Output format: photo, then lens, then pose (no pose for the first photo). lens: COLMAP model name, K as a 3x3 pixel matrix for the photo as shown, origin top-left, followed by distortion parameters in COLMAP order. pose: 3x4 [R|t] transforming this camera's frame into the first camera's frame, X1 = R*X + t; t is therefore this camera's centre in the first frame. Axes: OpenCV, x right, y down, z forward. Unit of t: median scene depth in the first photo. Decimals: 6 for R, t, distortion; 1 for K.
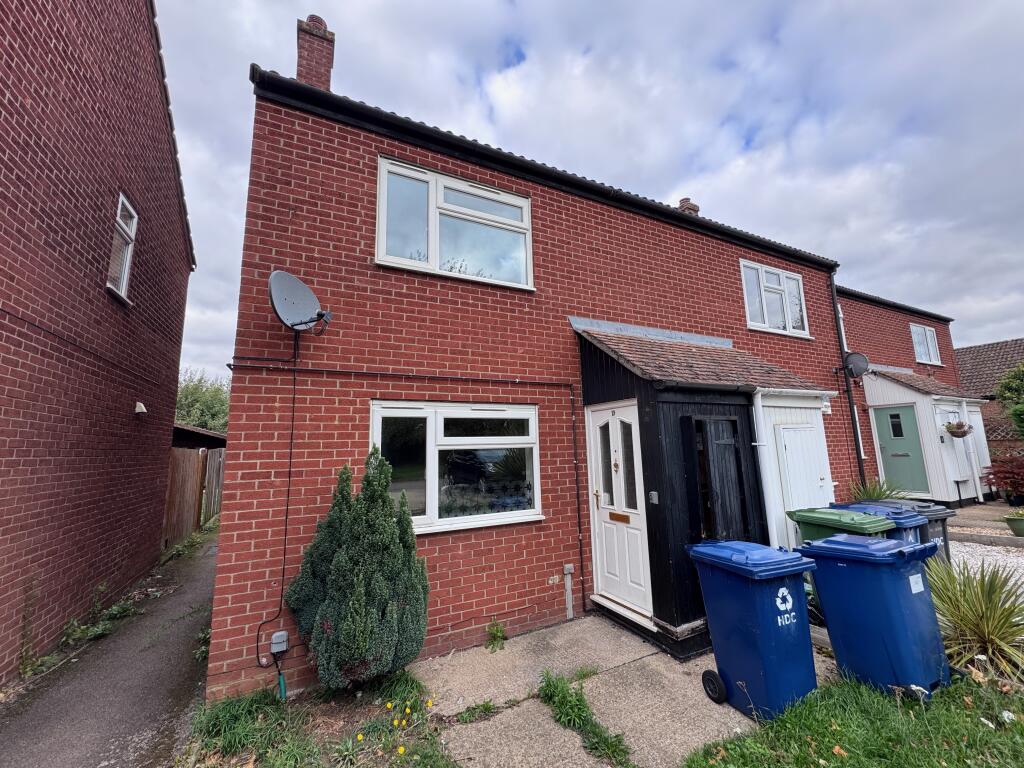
lens RADIAL K [[410.2, 0, 513.6], [0, 410.2, 381.7], [0, 0, 1]] dist [-0.001963, 0.000635]
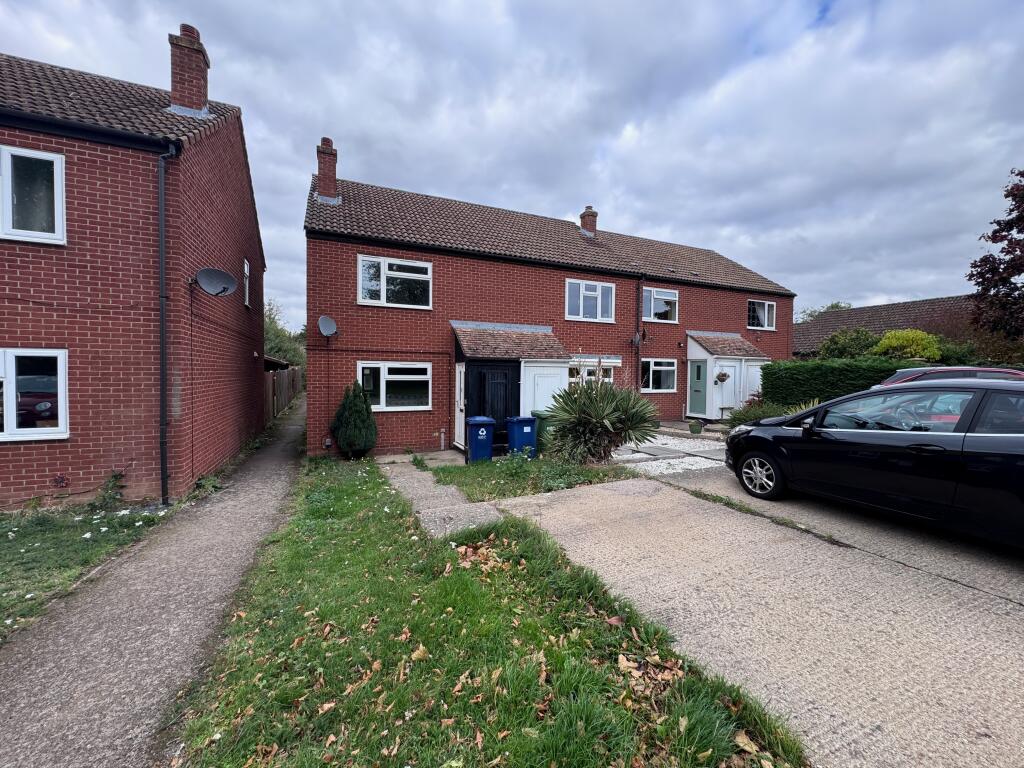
lens RADIAL K [[414.8, 0, 512.4], [0, 414.8, 384.6], [0, 0, 1]] dist [0.016320, 0.000356]
pose [[0.998777, 0.045275, -0.019891, 0.582706], [-0.040344, 0.978619, 0.201688, -0.316869], [0.028597, -0.200639, 0.979248, -1.326350]]
